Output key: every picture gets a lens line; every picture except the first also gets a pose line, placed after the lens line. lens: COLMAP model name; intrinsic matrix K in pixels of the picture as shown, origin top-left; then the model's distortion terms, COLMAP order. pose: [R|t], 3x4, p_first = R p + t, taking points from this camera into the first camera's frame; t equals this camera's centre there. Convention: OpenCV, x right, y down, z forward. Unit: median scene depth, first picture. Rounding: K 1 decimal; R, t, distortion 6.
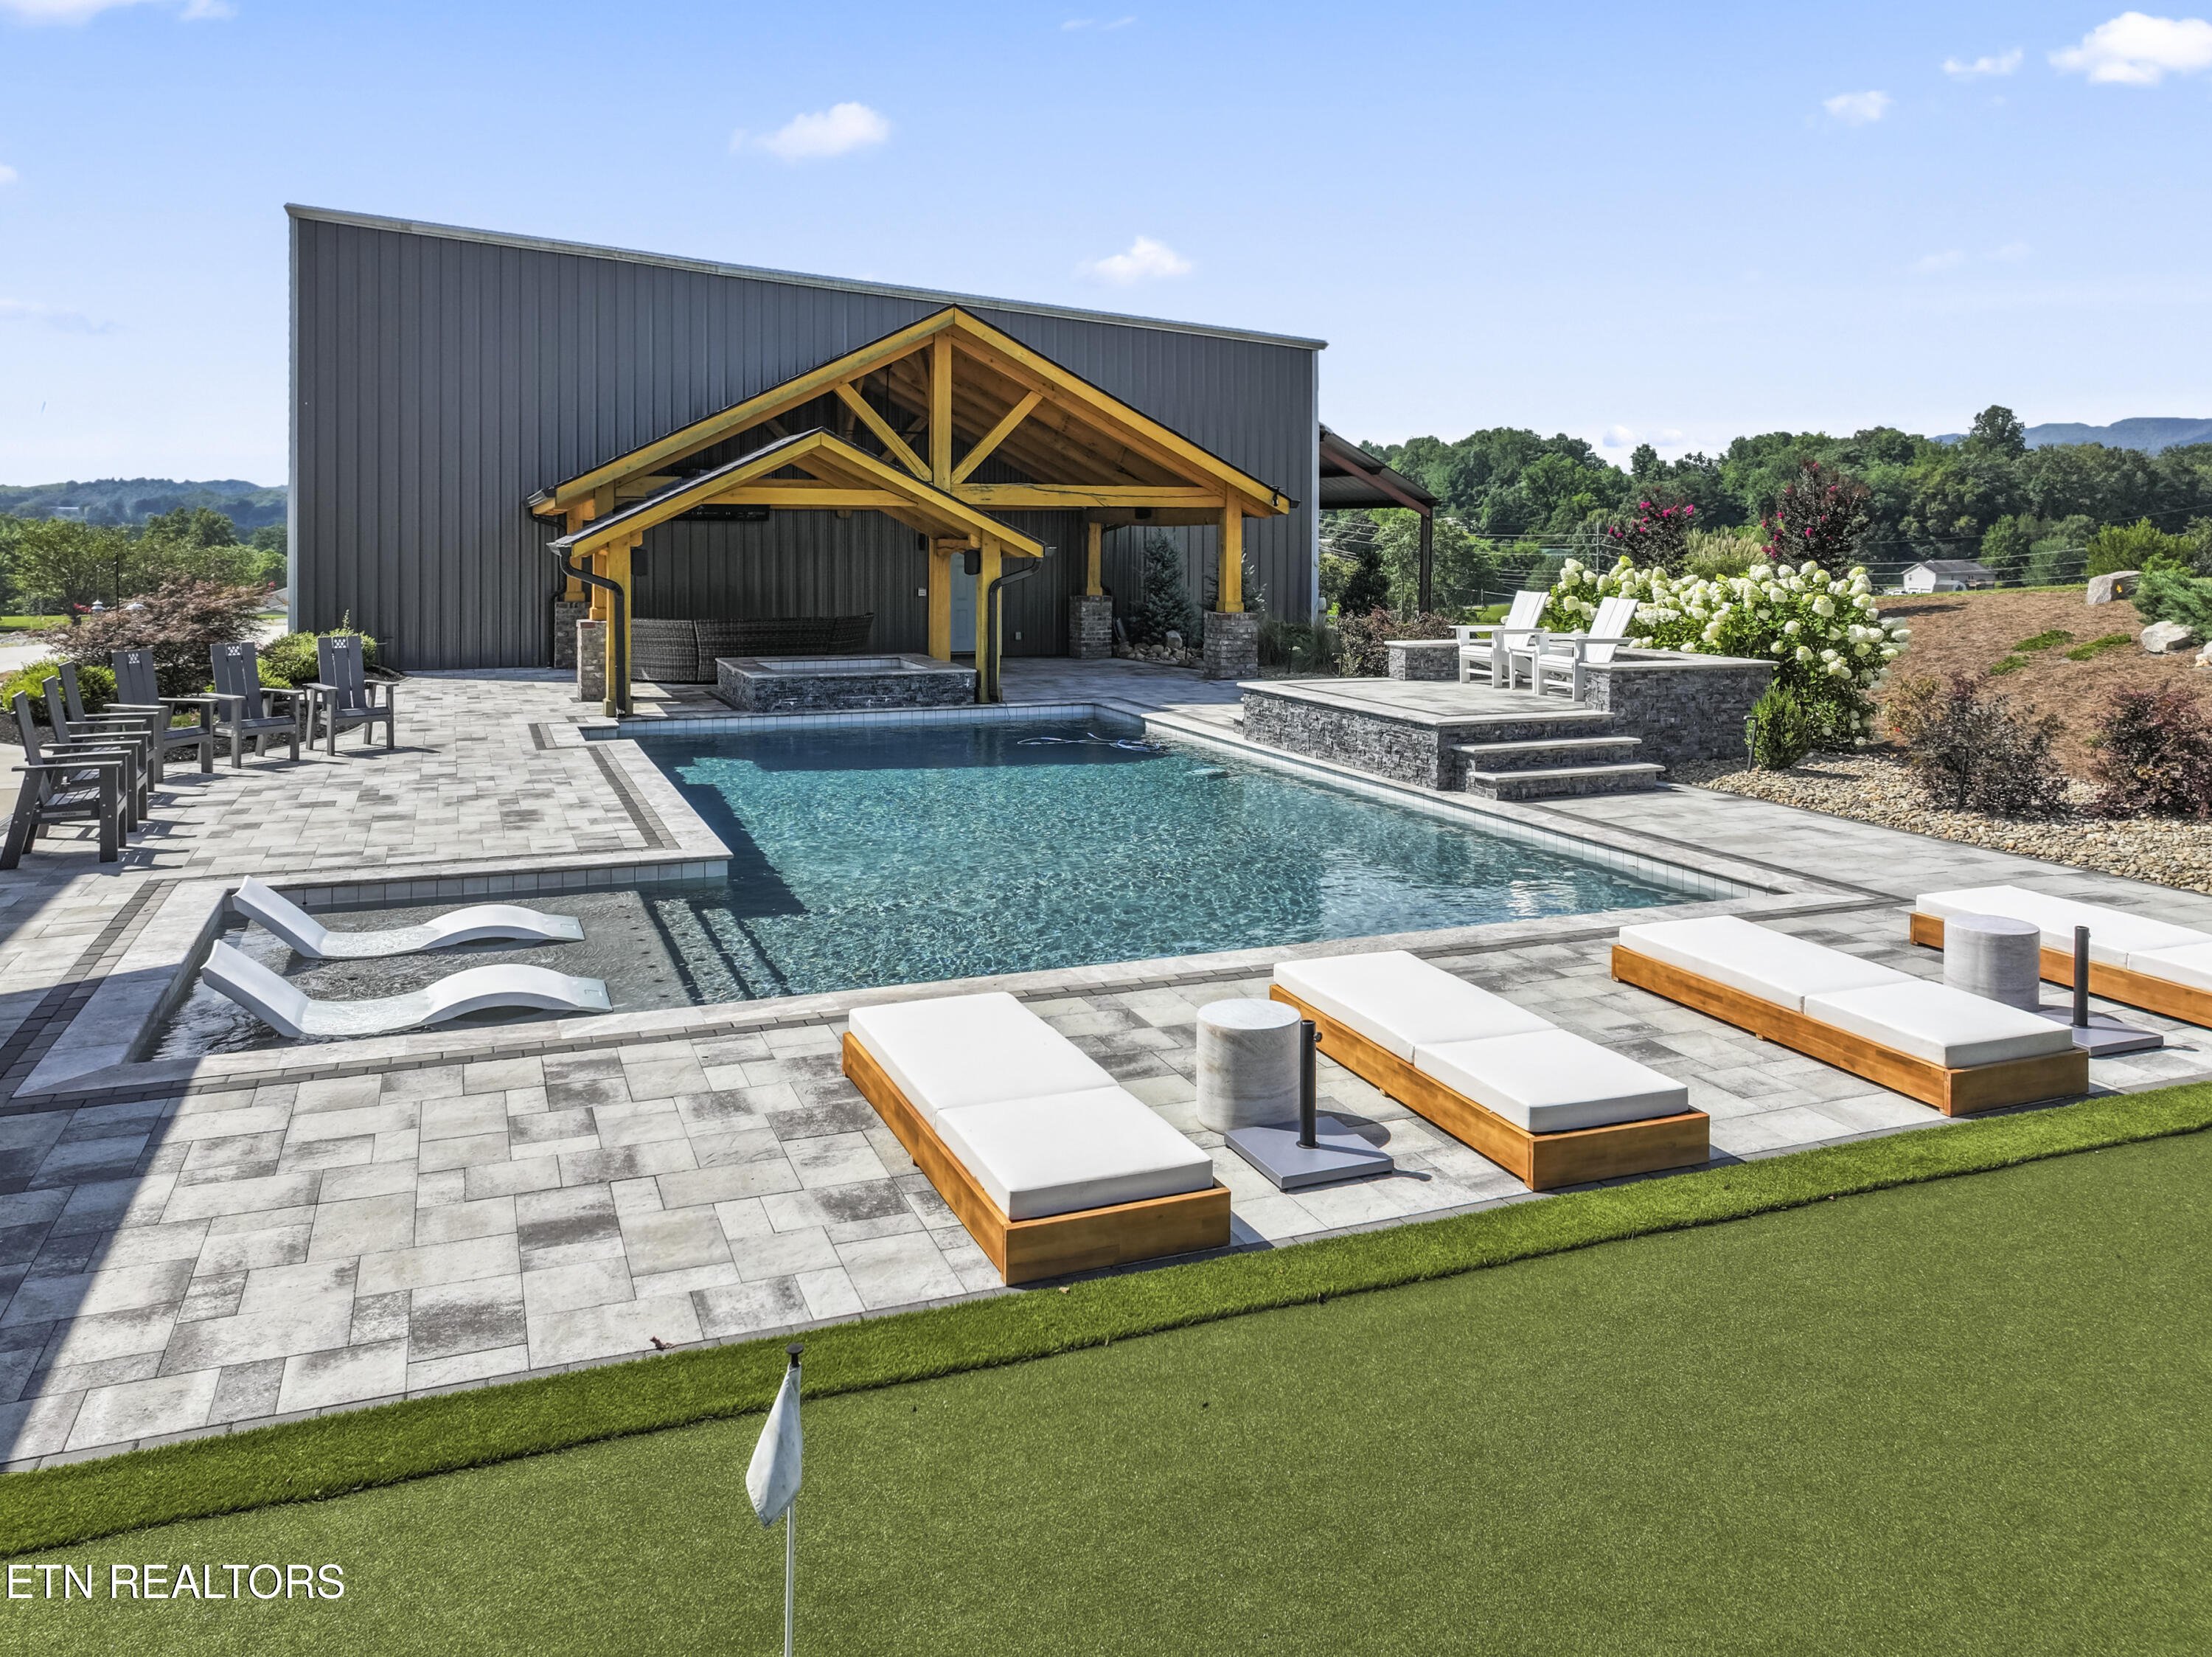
lens RADIAL K [[1585.7, 0, 1101.5], [0, 1585.7, 831.2], [0, 0, 1]] dist [0.001509, 0.003580]
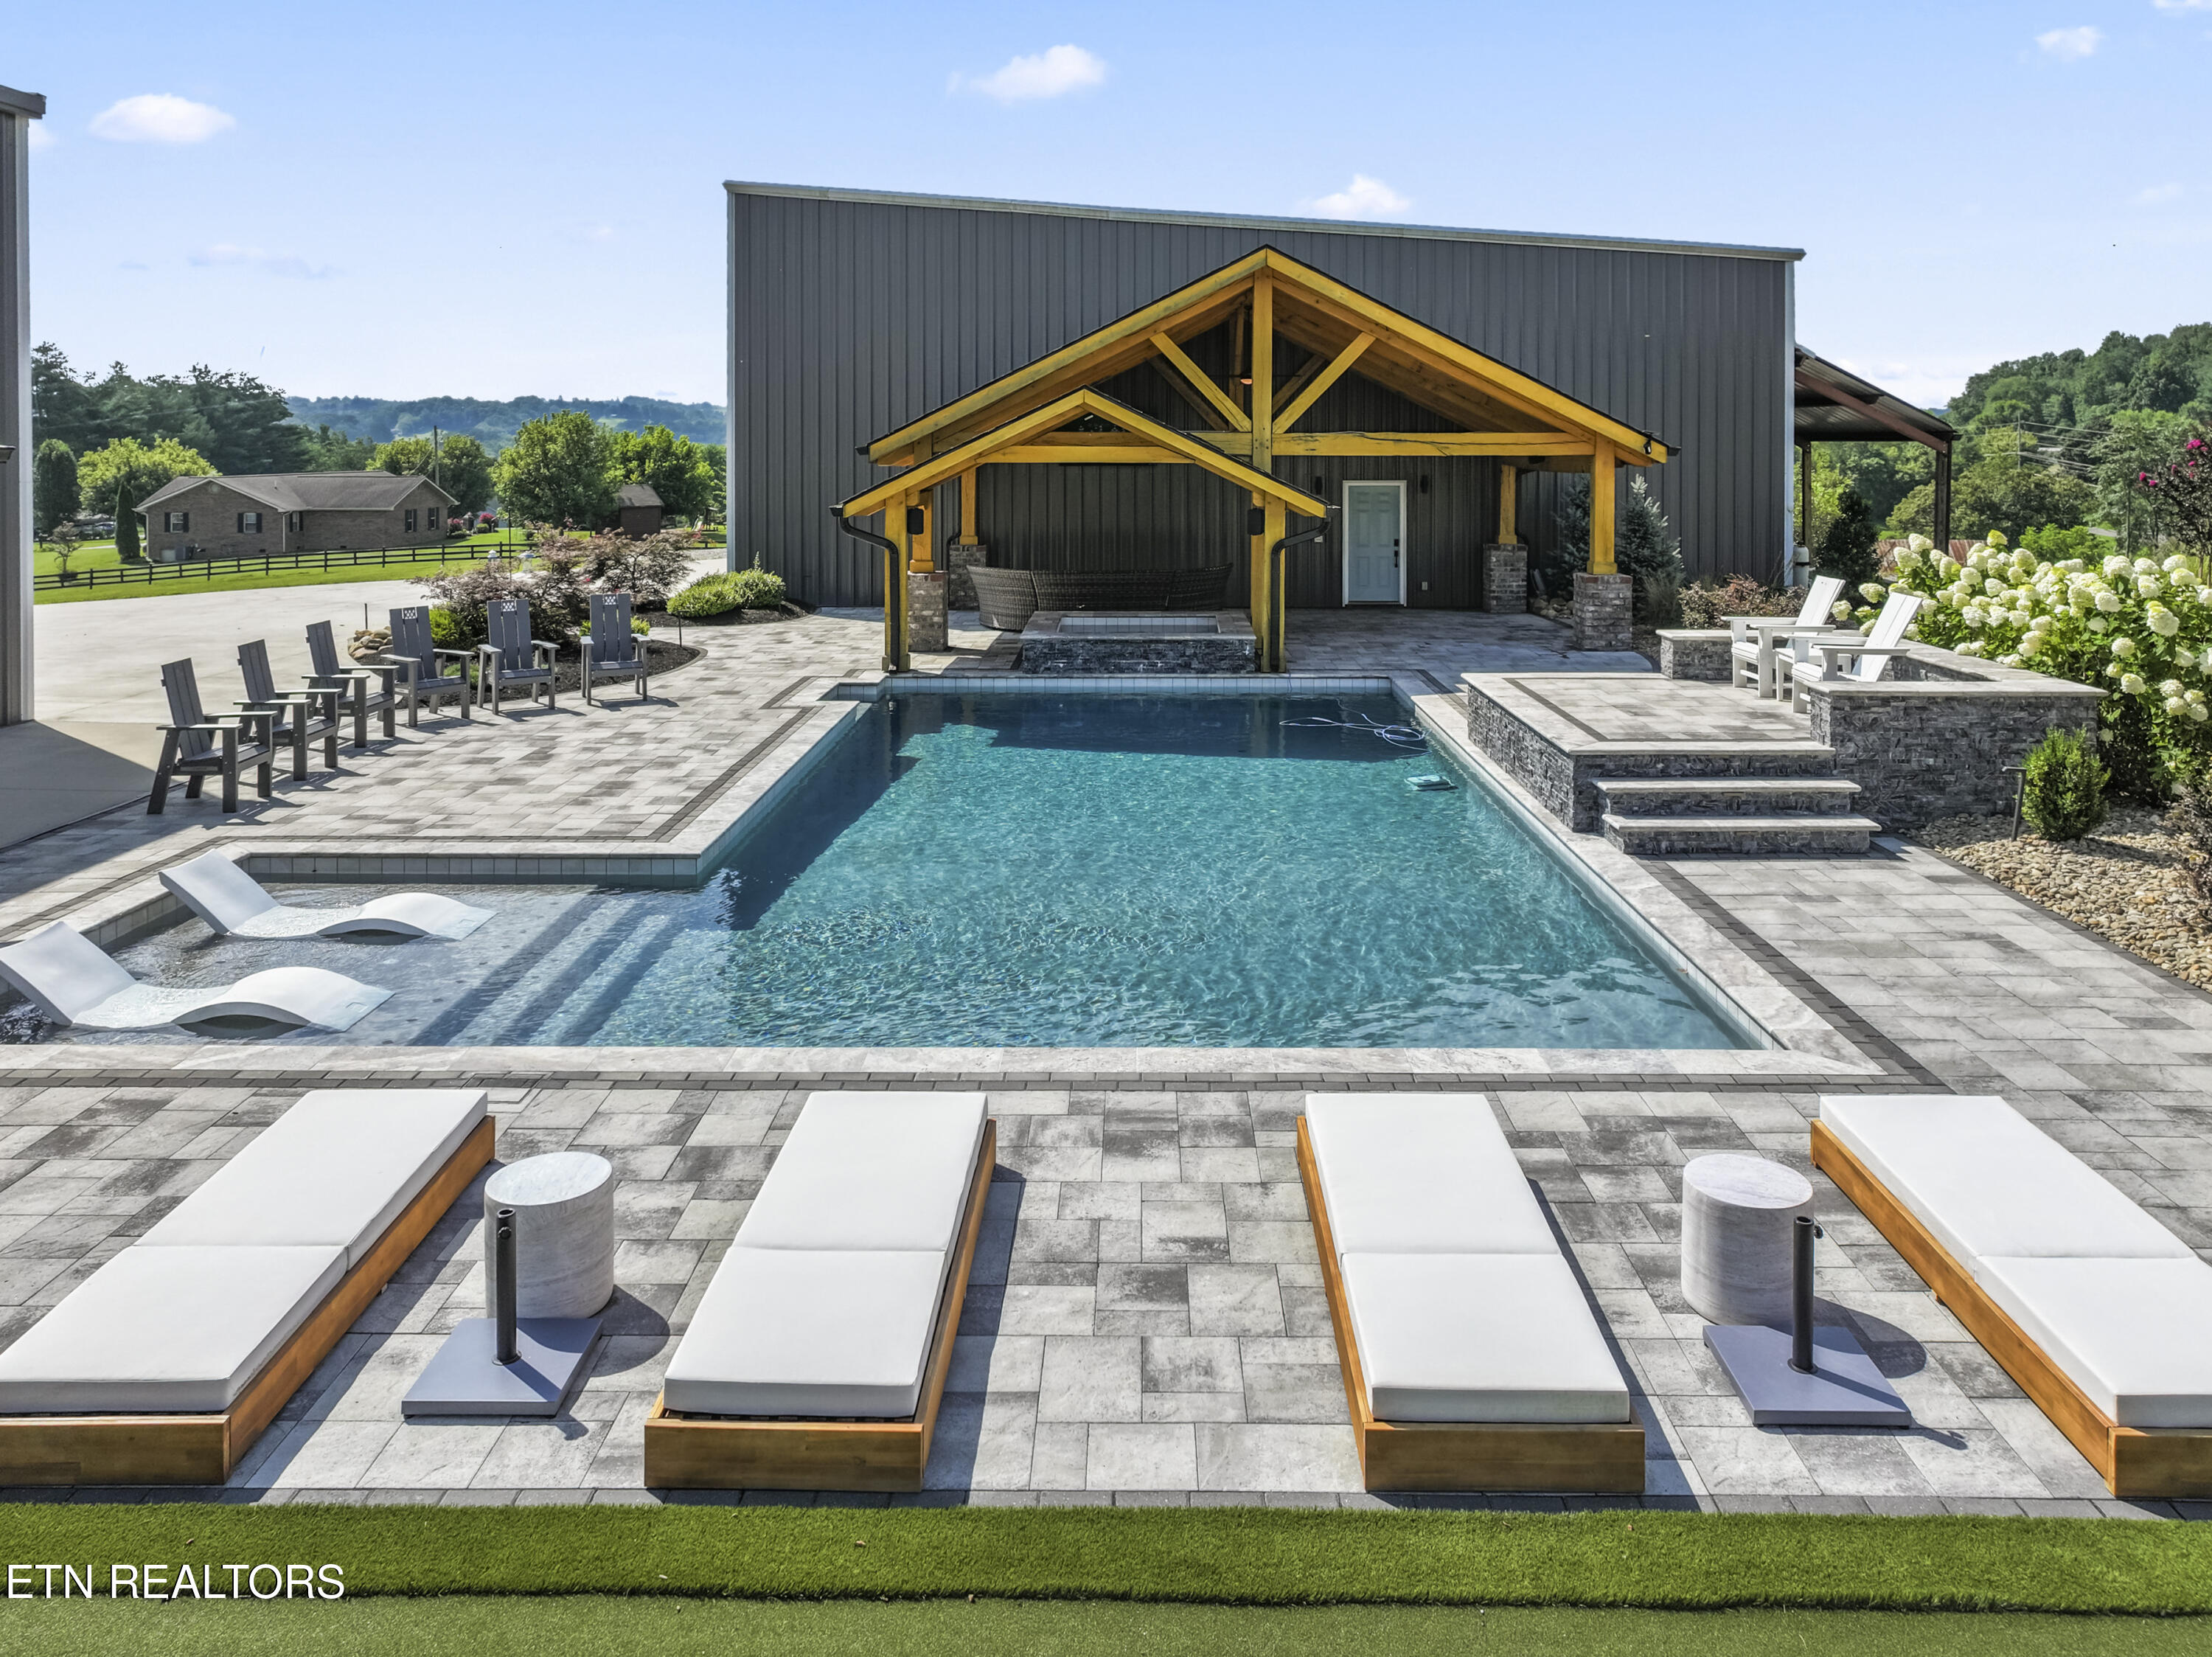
lens RADIAL K [[1619.6, 0, 1111.5], [0, 1619.6, 726.0], [0, 0, 1]] dist [0.003432, 0.001580]
pose [[0.925250, 0.058378, -0.374840, 0.204419], [-0.063402, 0.997987, -0.001073, -0.043621], [0.374023, 0.024759, 0.927089, 0.089525]]
